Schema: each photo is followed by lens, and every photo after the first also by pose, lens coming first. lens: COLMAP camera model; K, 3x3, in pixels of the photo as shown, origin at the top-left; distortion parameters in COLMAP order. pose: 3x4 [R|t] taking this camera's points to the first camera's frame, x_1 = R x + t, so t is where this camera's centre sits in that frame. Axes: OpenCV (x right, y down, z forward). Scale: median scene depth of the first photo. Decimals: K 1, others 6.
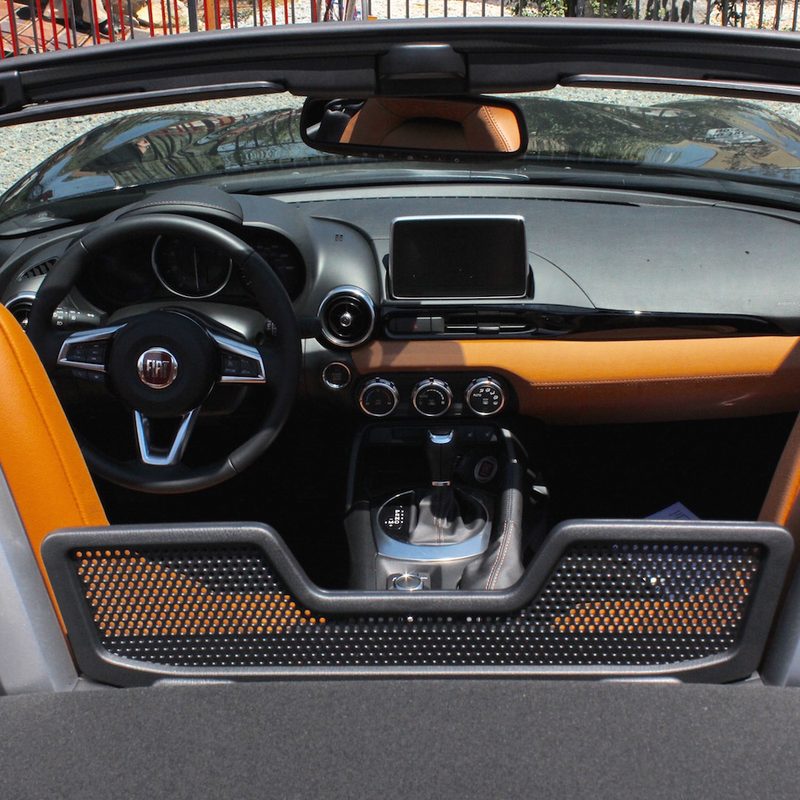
lens RADIAL K [[1247.4, 0, 400.0], [0, 1247.4, 400.0], [0, 0, 1]] dist [-0.118443, 0.014519]
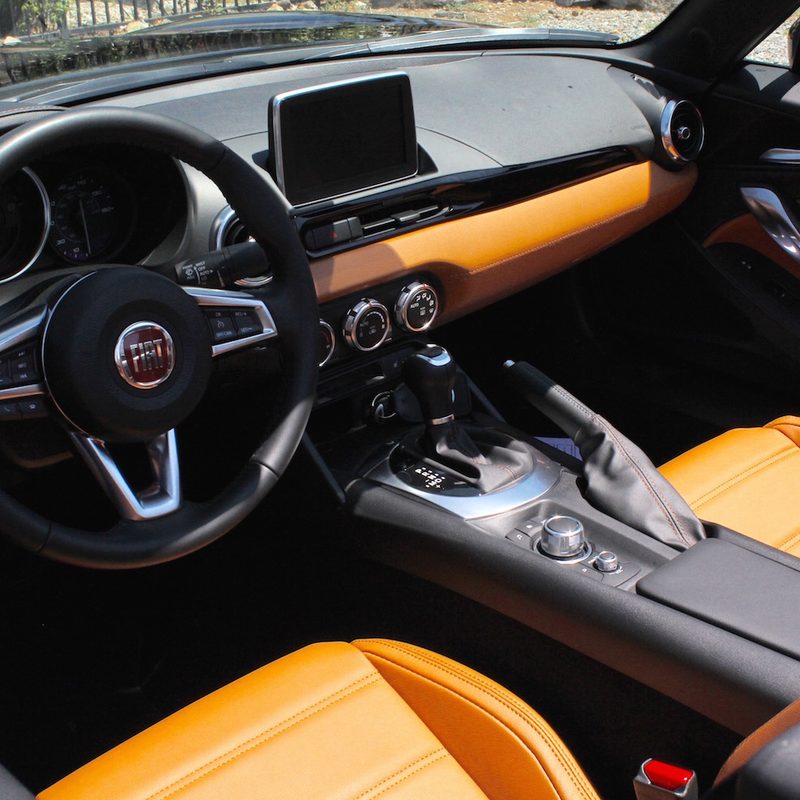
lens RADIAL K [[1247.4, 0, 400.0], [0, 1247.4, 400.0], [0, 0, 1]] dist [-0.118443, 0.014519]
pose [[0.716883, -0.287586, 0.635116, -0.459160], [0.305503, 0.948424, 0.084619, -0.016724], [-0.626695, 0.133368, 0.767767, 0.419629]]
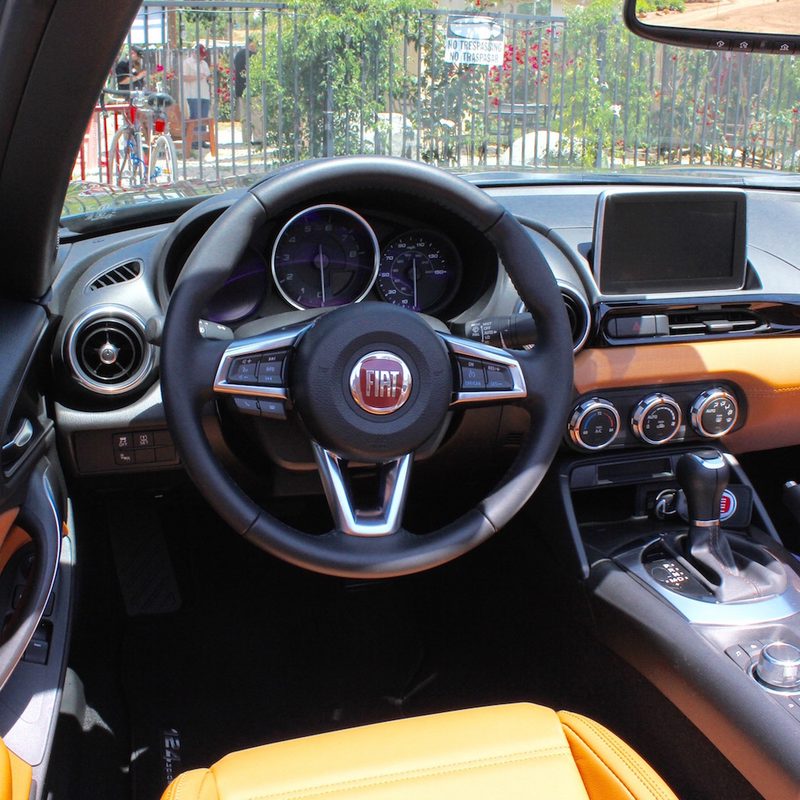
lens RADIAL K [[991.1, 0, 400.0], [0, 991.1, 400.0], [0, 0, 1]] dist [-0.179129, 0.176315]
pose [[0.958244, -0.063186, 0.278883, -0.305068], [0.095327, 0.990080, -0.103224, 0.034954], [-0.269594, 0.125499, 0.954761, 0.460041]]
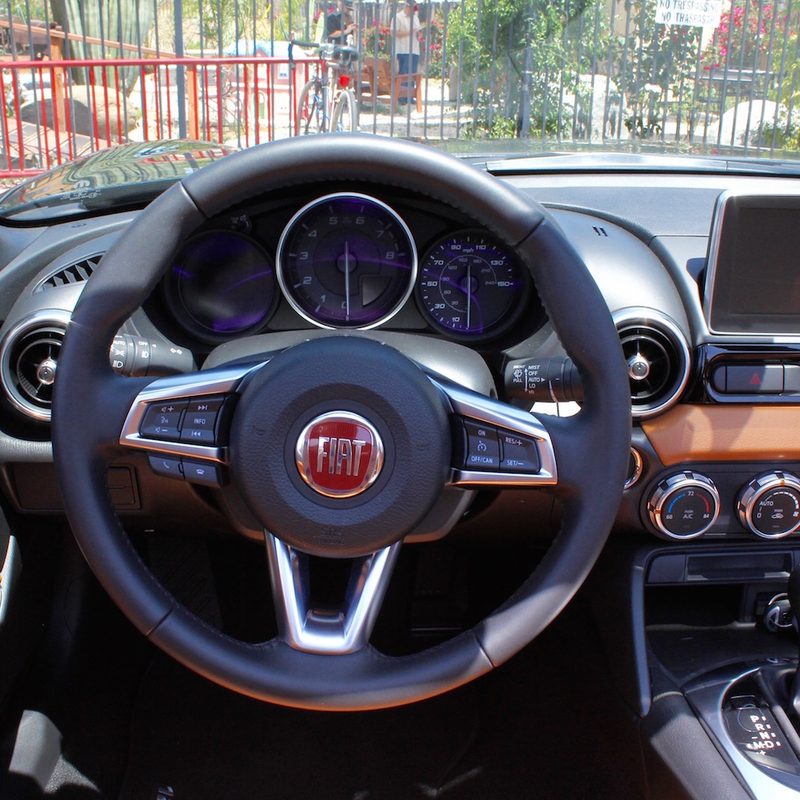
lens RADIAL K [[991.1, 0, 400.0], [0, 991.1, 400.0], [0, 0, 1]] dist [-0.179129, 0.176315]
pose [[0.996543, 0.008932, 0.082599, -0.187365], [-0.002893, 0.997332, -0.072947, -0.017542], [-0.083030, 0.072456, 0.993910, 0.573774]]
